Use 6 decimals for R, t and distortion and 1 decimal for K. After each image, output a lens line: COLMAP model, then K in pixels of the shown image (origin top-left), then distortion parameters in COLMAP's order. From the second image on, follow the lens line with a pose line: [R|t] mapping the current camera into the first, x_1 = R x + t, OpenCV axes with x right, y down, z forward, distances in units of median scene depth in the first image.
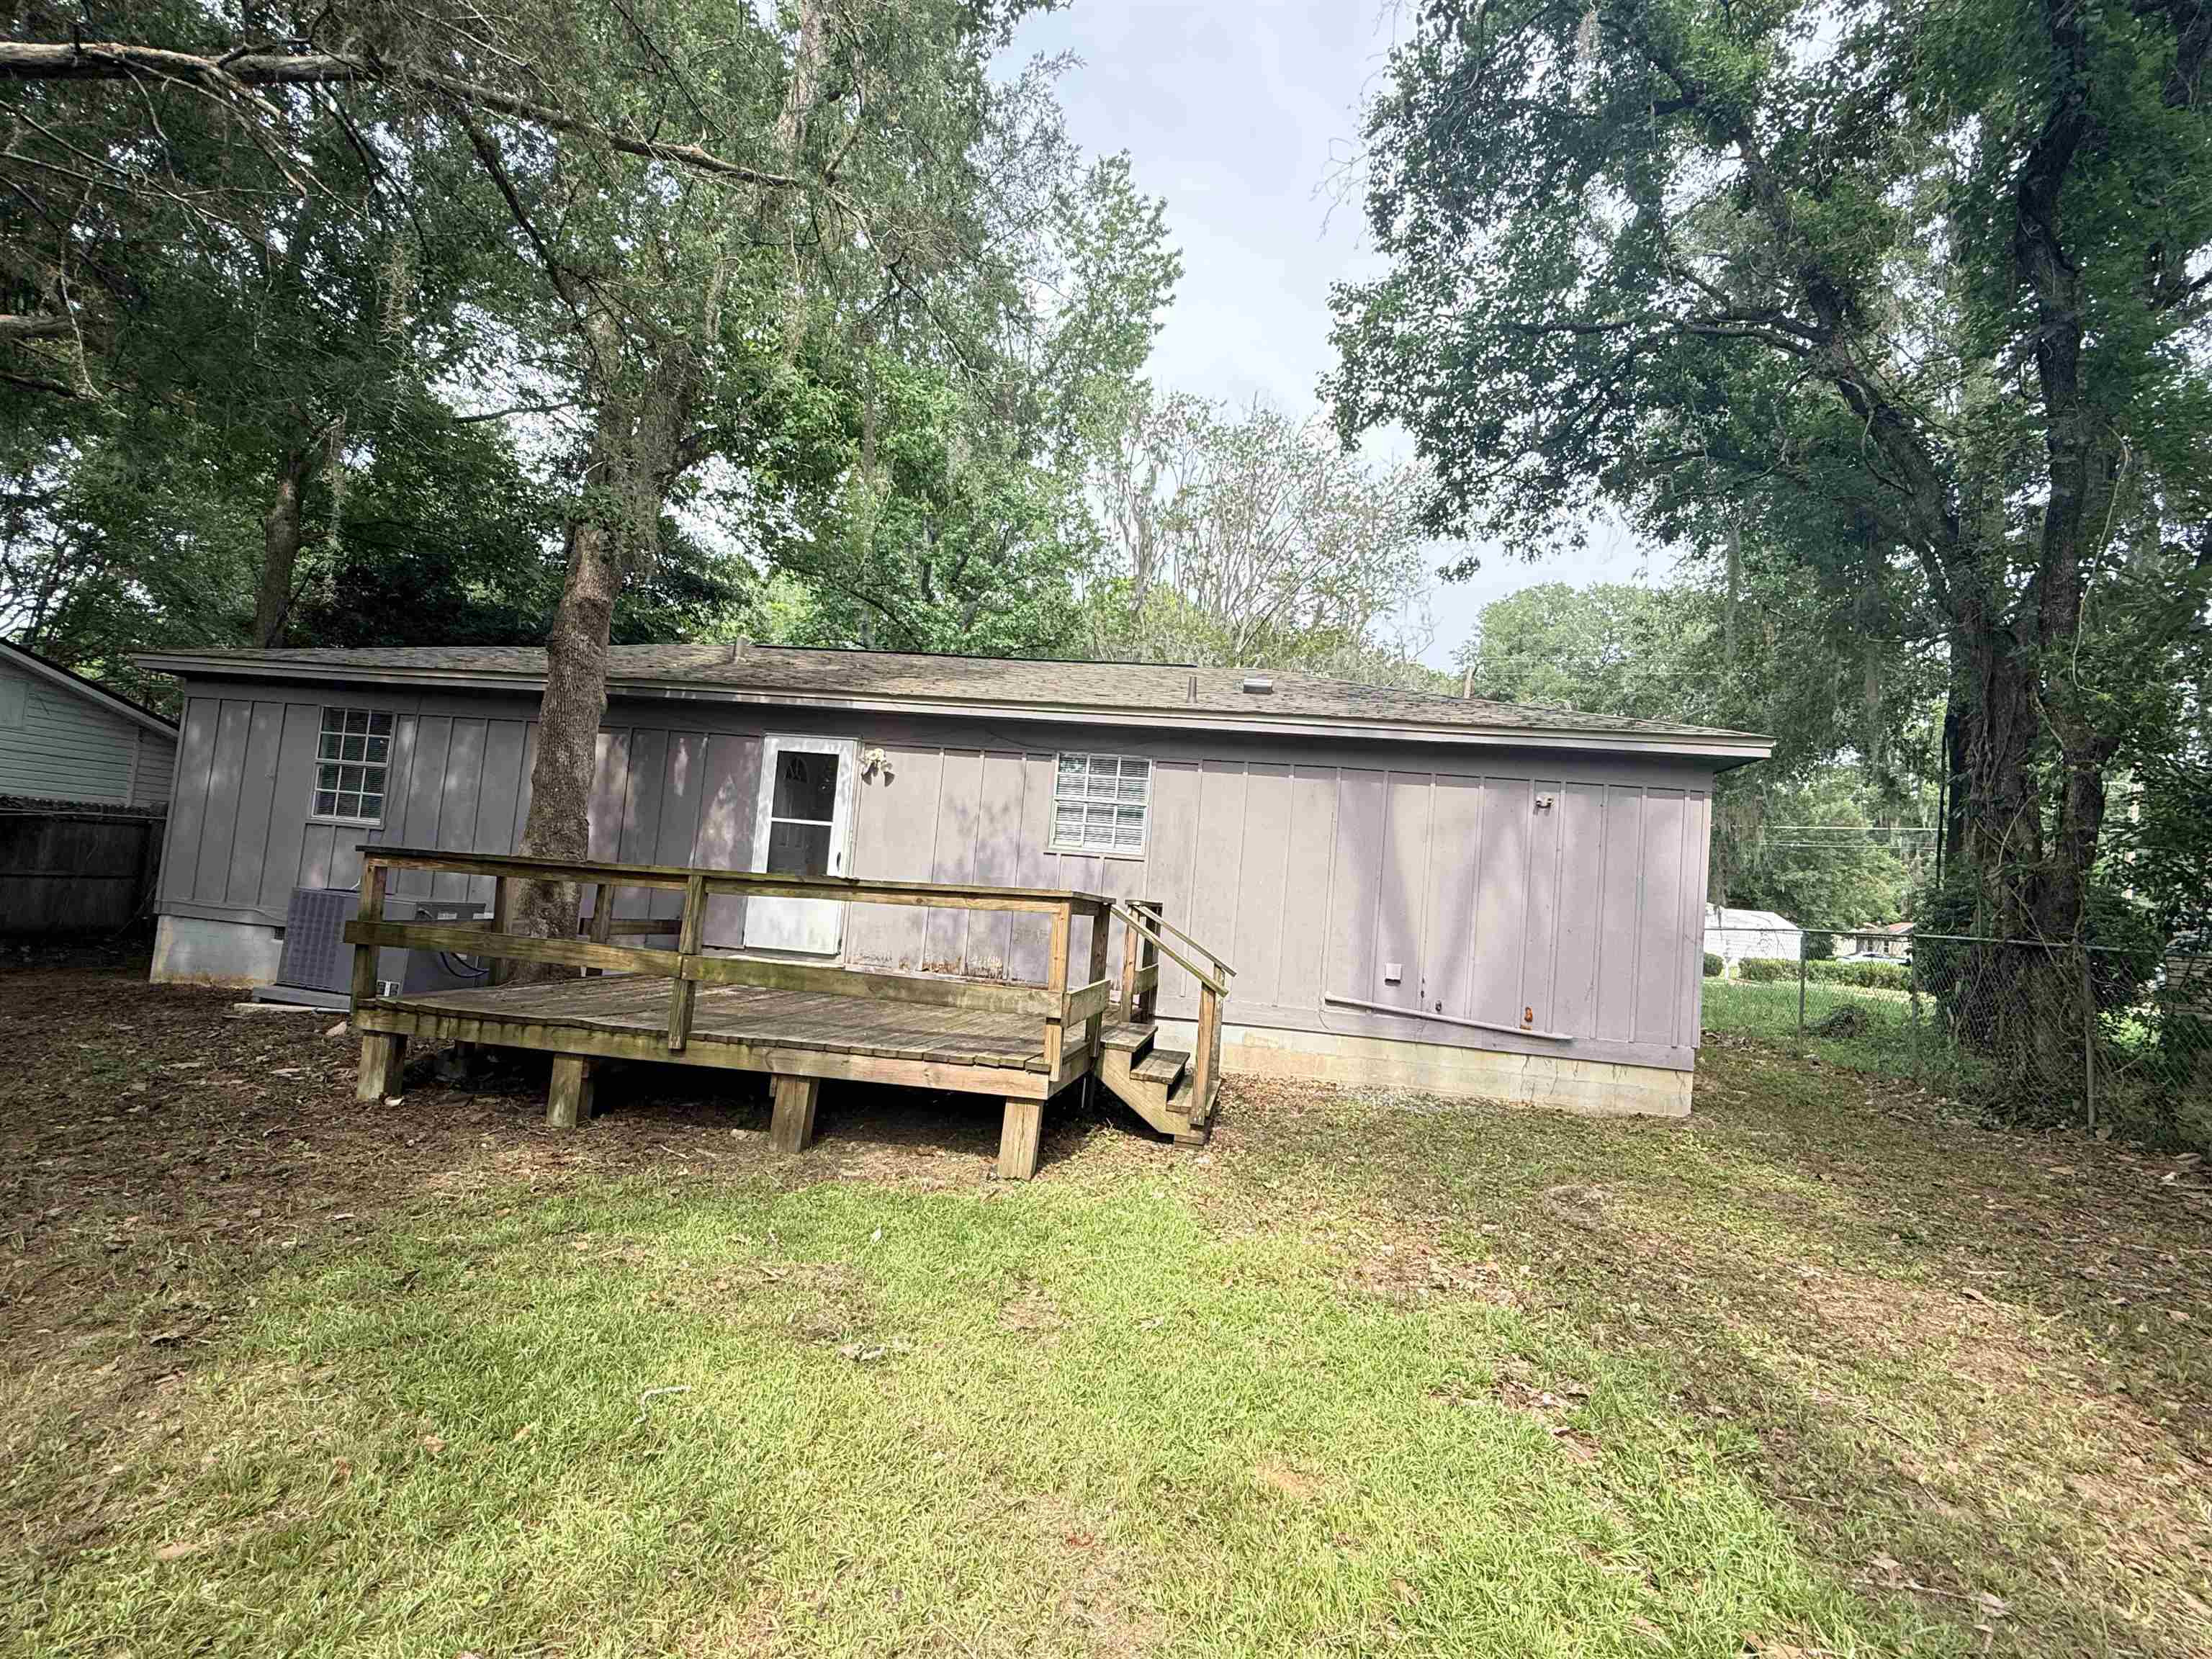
lens RADIAL K [[1008.7, 0, 1104.2], [0, 1008.7, 828.8], [0, 0, 1]] dist [0.002256, 0.000502]
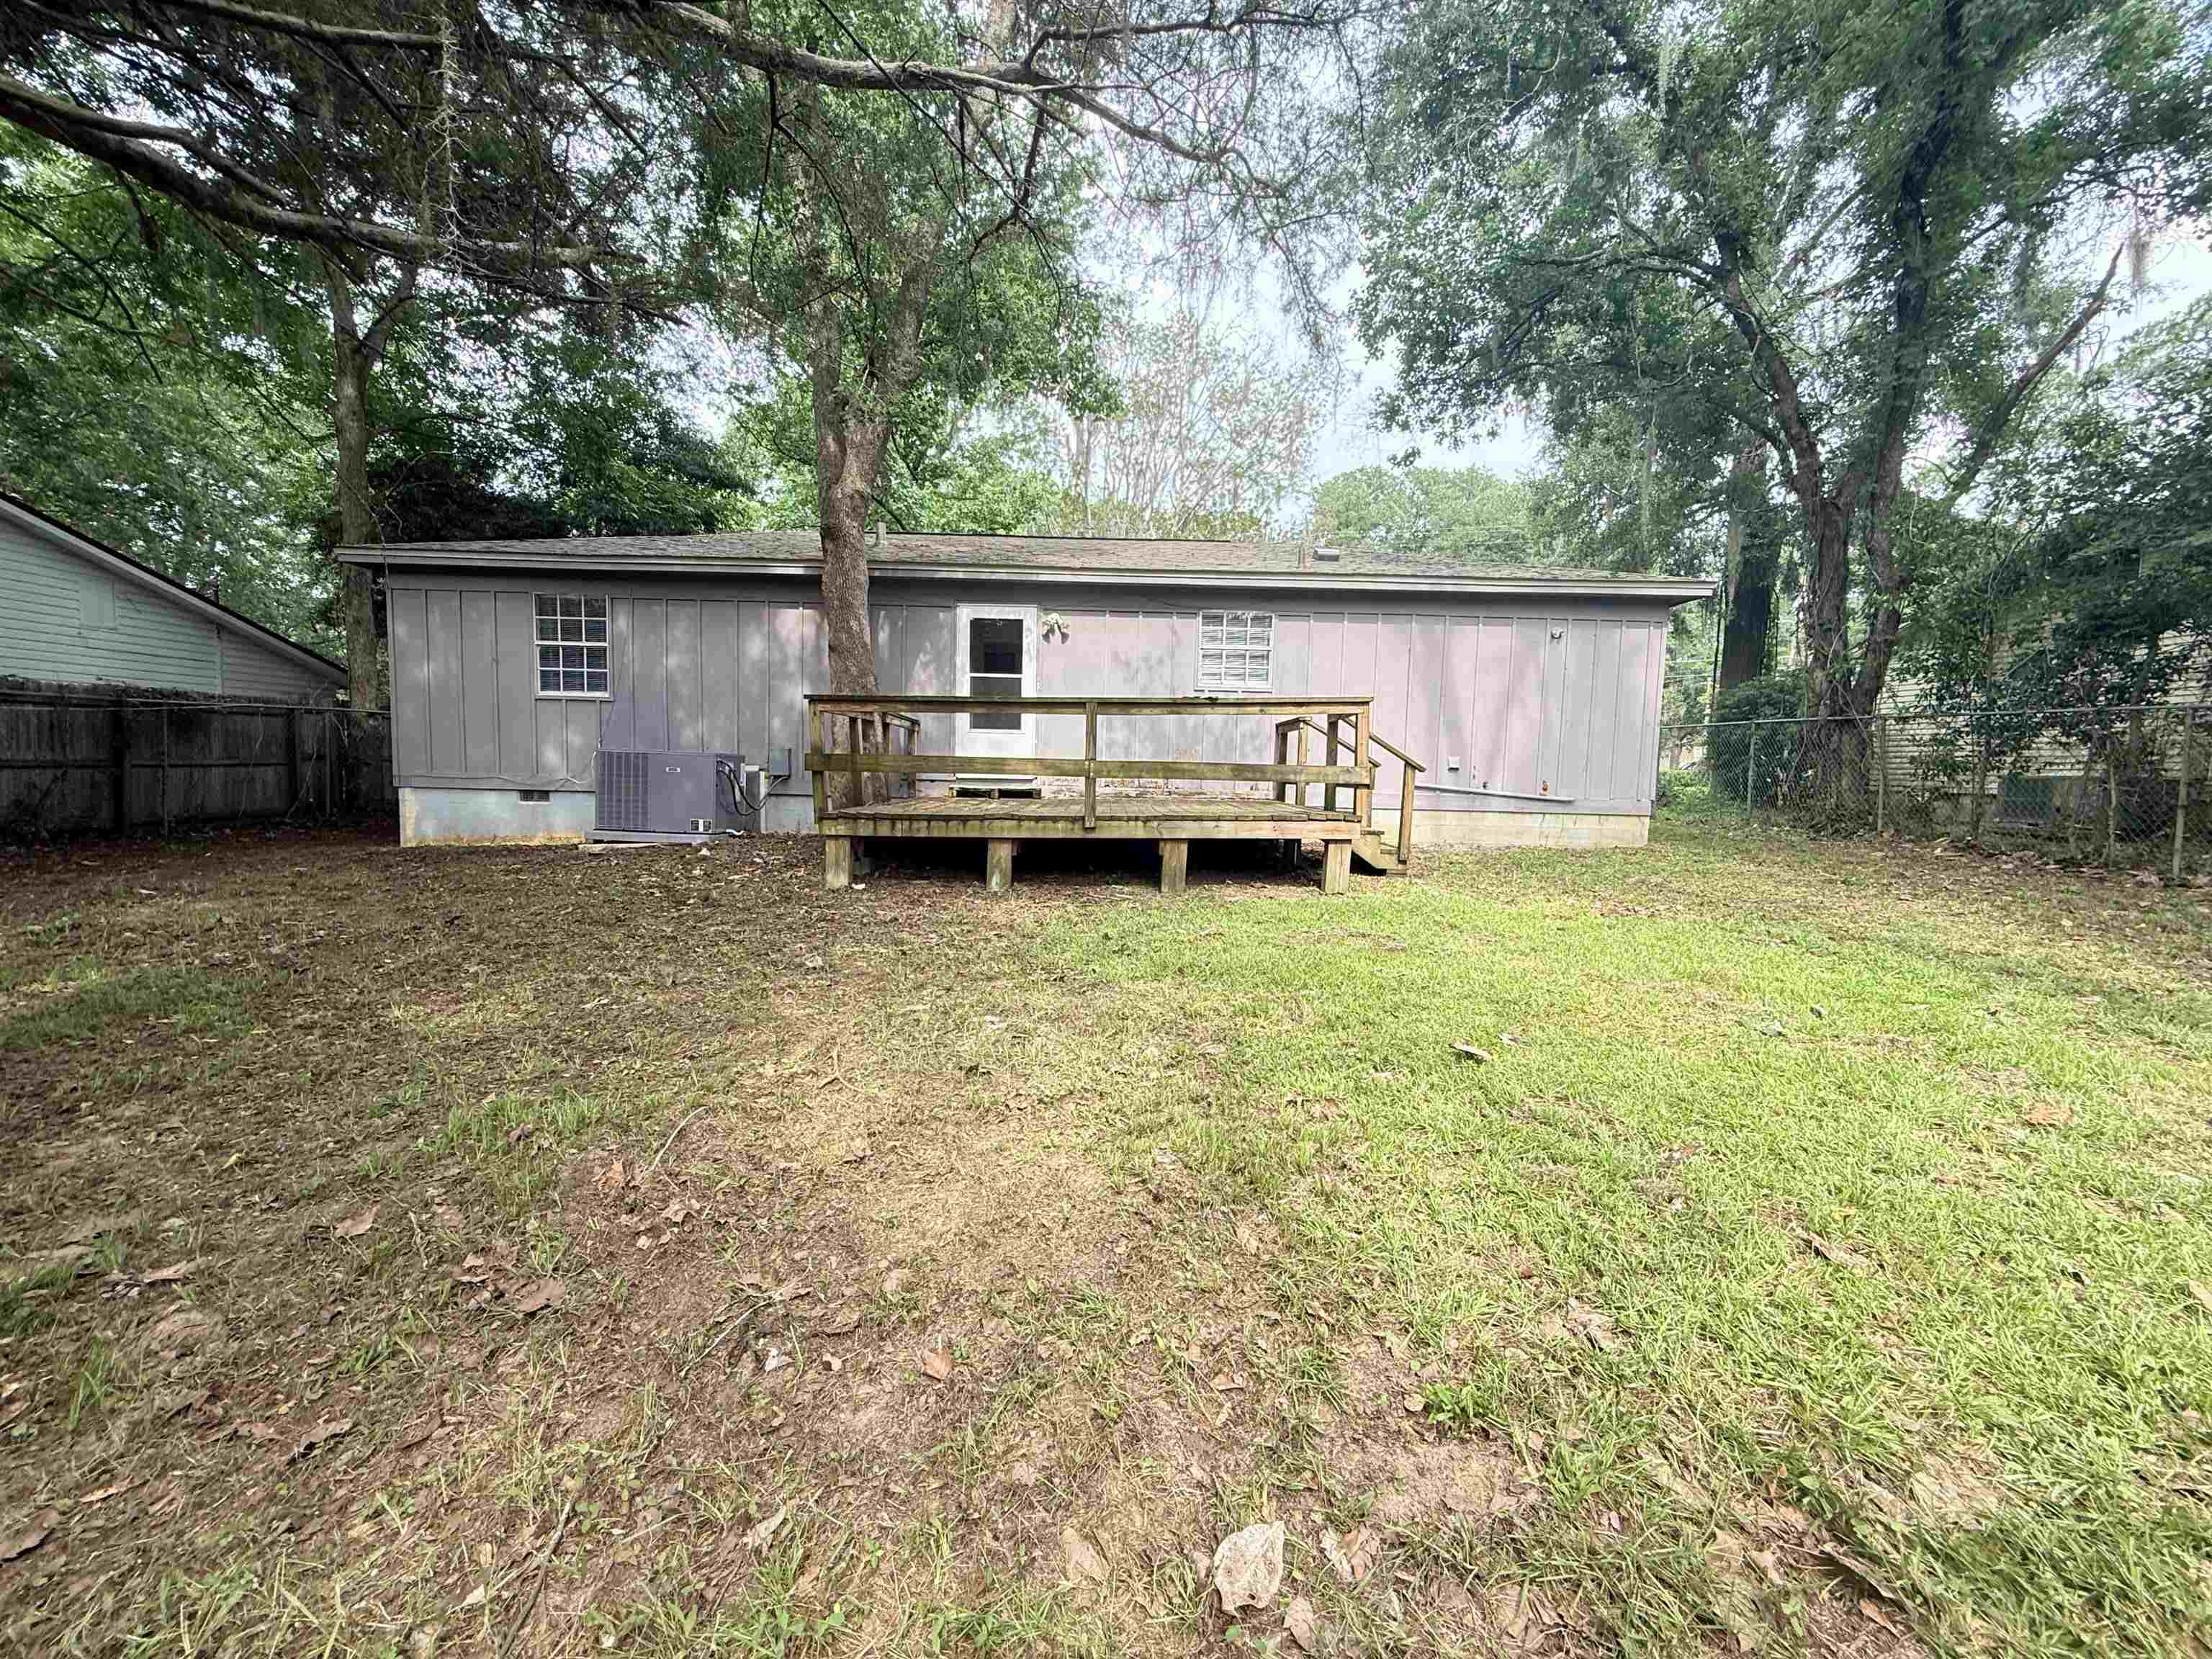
lens RADIAL K [[881.9, 0, 1105.6], [0, 881.9, 827.0], [0, 0, 1]] dist [0.000689, 0.000188]
pose [[0.985365, -0.072170, 0.154423, -0.349699], [0.048703, 0.987382, 0.150678, 0.020394], [-0.163349, -0.140952, 0.976447, -0.115074]]
